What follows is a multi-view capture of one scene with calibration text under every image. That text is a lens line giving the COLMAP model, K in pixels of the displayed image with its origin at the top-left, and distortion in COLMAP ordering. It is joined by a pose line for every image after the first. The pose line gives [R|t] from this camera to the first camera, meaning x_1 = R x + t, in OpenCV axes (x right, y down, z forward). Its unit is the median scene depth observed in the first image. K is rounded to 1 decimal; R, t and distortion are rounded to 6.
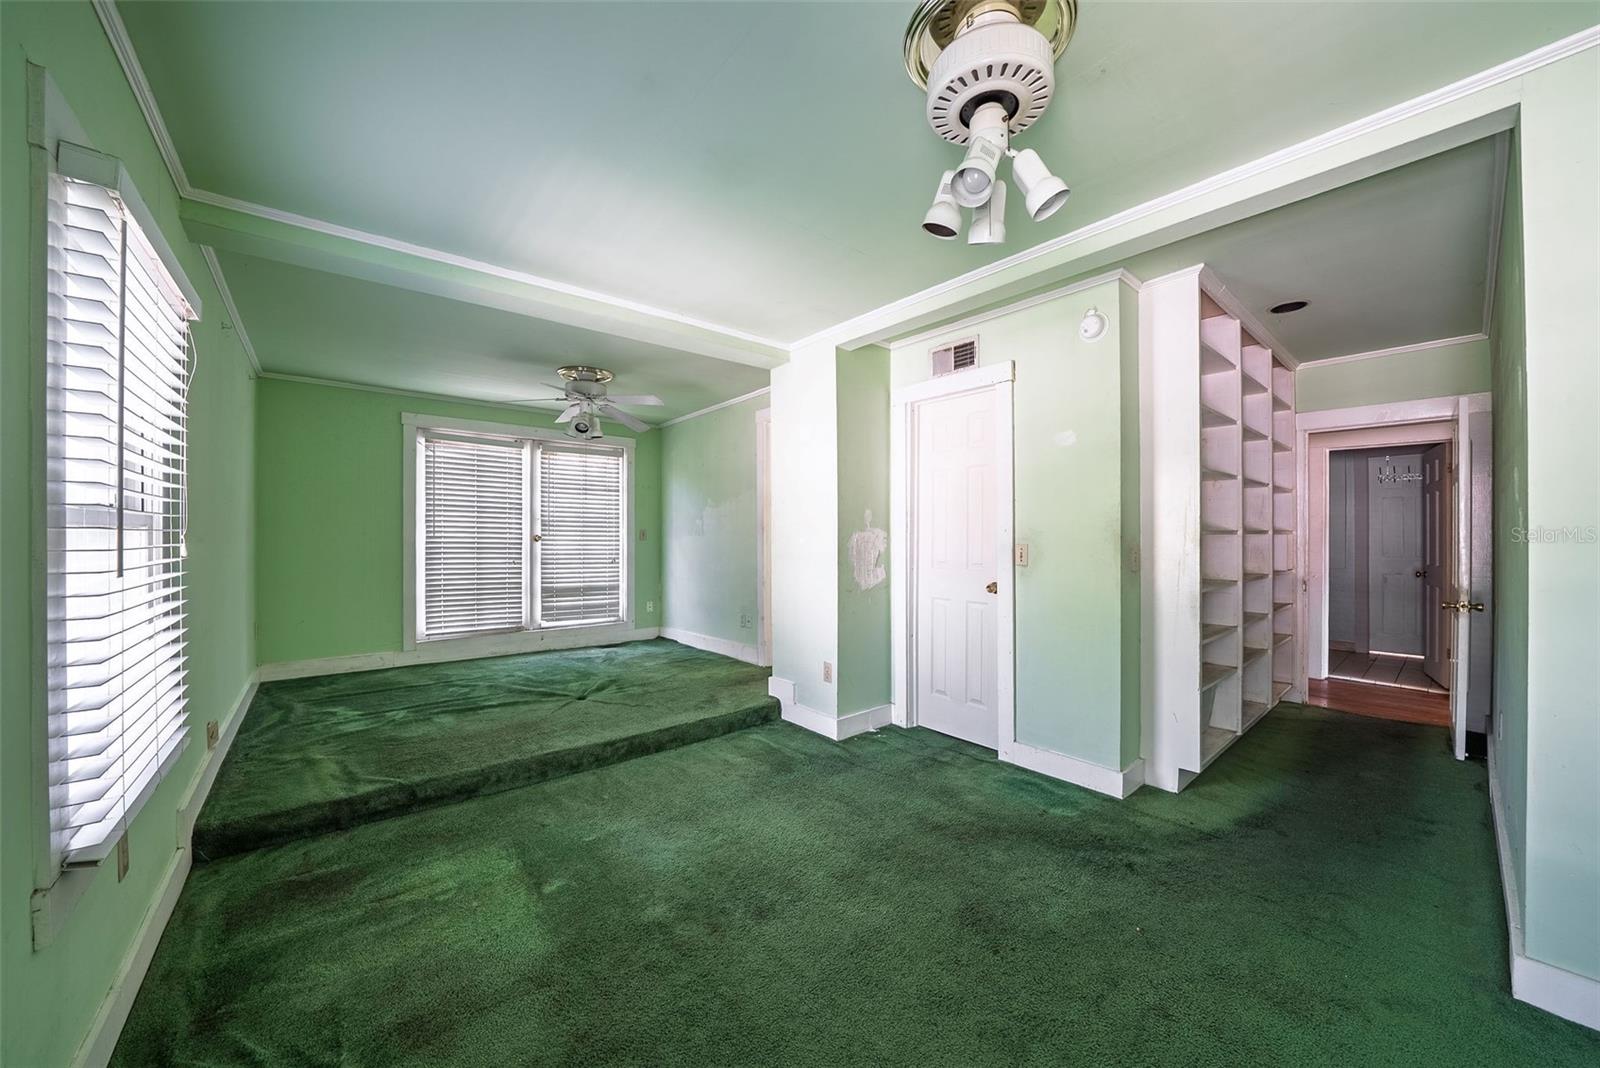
lens RADIAL K [[559.7, 0, 800.0], [0, 559.7, 534.0], [0, 0, 1]] dist [0.000185, 0.000025]
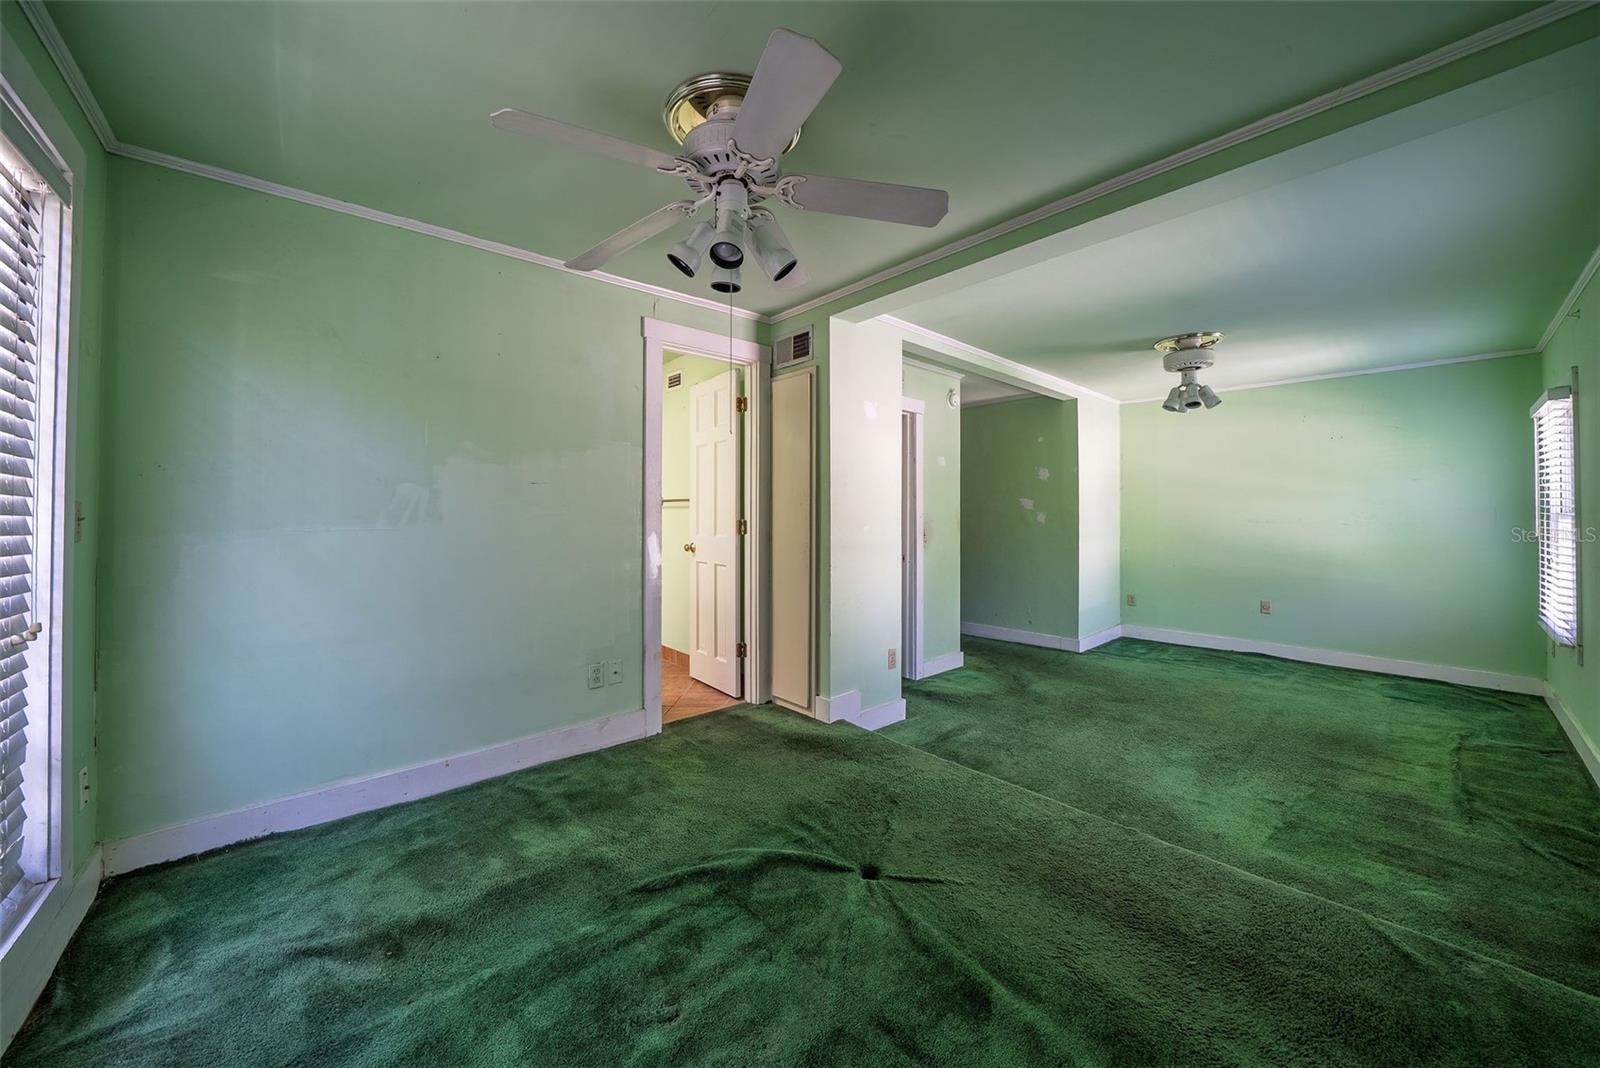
lens RADIAL K [[559.5, 0, 801.0], [0, 559.5, 508.6], [0, 0, 1]] dist [-0.000128, -0.000004]
pose [[-0.019222, 0.011806, 0.999746, -0.952103], [-0.007334, 0.999902, -0.011949, -0.008308], [-0.999788, -0.007562, -0.019133, 1.183235]]
